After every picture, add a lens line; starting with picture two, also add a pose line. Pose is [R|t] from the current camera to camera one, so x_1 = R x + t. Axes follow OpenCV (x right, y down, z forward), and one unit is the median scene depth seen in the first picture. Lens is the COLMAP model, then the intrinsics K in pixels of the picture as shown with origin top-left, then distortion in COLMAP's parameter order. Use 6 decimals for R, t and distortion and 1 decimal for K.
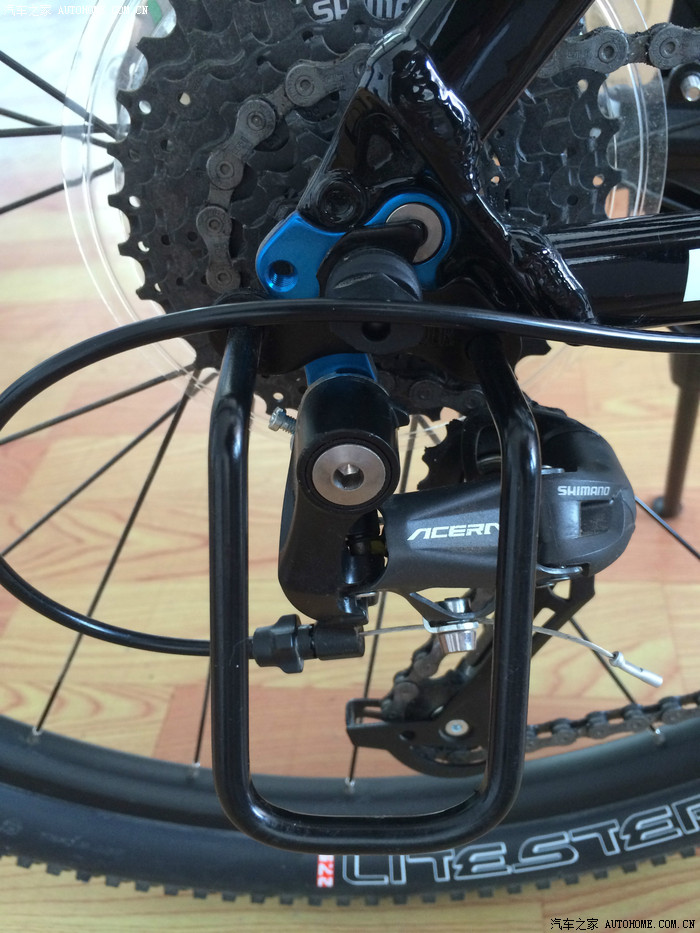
lens RADIAL K [[818.9, 0, 349.4], [0, 818.9, 466.2], [0, 0, 1]] dist [0.043235, -0.007099]
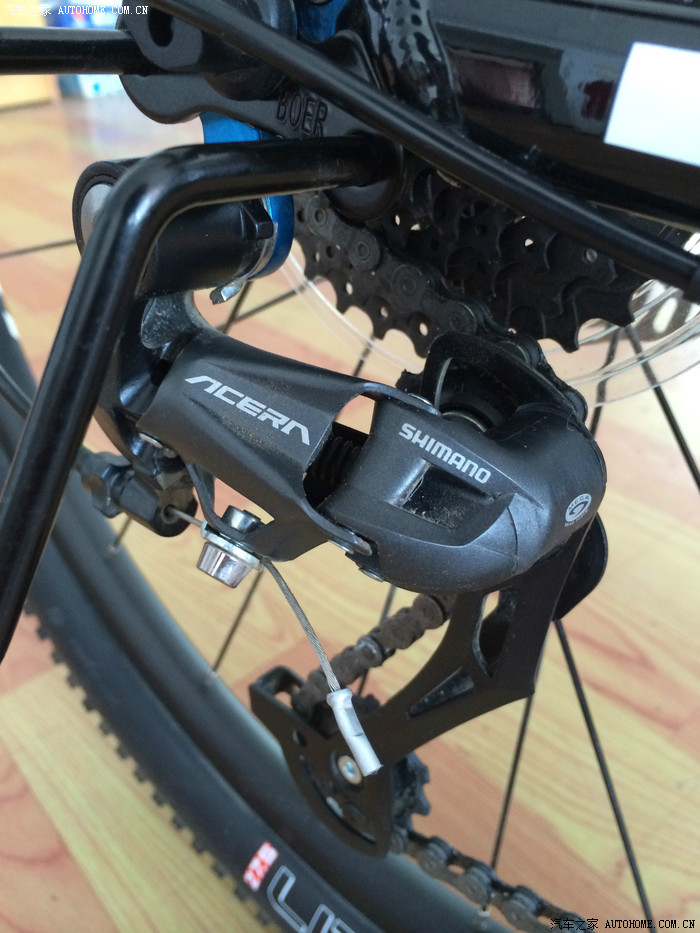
lens RADIAL K [[818.9, 0, 349.9], [0, 818.9, 467.3], [0, 0, 1]] dist [0.043235, -0.007099]
pose [[0.744283, 0.457837, -0.486239, 0.548543], [-0.492213, 0.868120, 0.063985, 0.034768], [0.451408, 0.191710, 0.871480, 0.402666]]
